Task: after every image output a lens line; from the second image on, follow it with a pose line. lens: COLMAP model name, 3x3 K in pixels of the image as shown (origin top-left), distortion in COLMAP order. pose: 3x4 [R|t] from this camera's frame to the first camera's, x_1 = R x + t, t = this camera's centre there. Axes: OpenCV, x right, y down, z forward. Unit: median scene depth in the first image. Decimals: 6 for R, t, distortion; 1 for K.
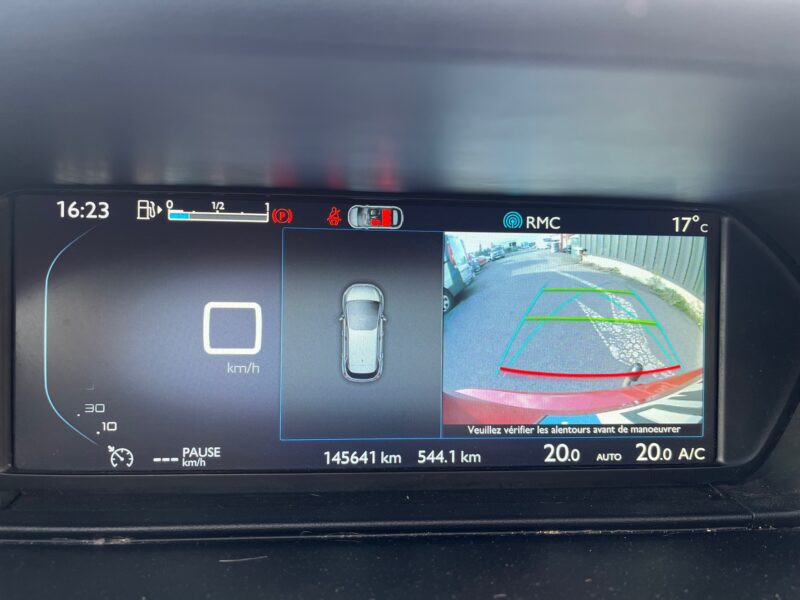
lens RADIAL K [[618.8, 0, 400.0], [0, 618.8, 300.0], [0, 0, 1]] dist [0.075847, -0.145132]
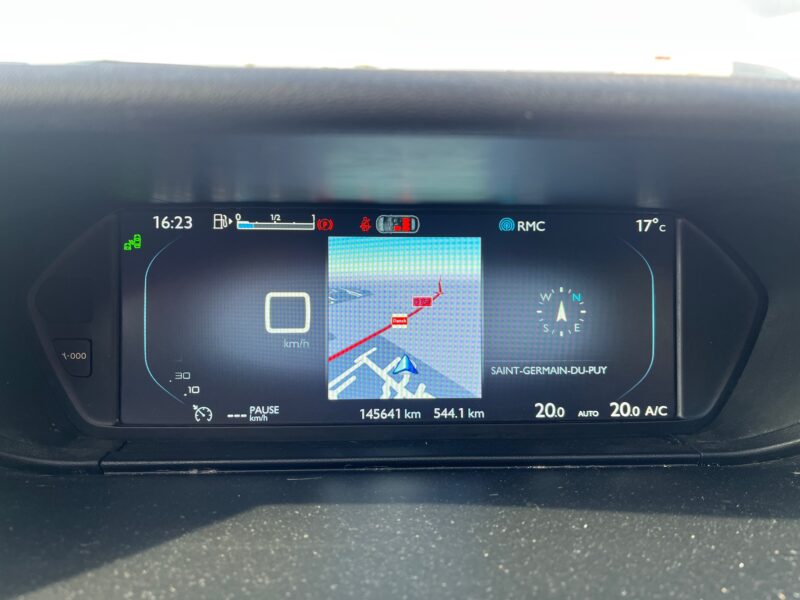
lens RADIAL K [[618.8, 0, 400.0], [0, 618.8, 300.0], [0, 0, 1]] dist [0.075847, -0.145132]
pose [[0.999509, -0.014640, -0.027693, -0.001876], [0.014197, 0.999769, -0.016120, 0.043198], [0.027923, 0.015719, 0.999486, -0.271293]]
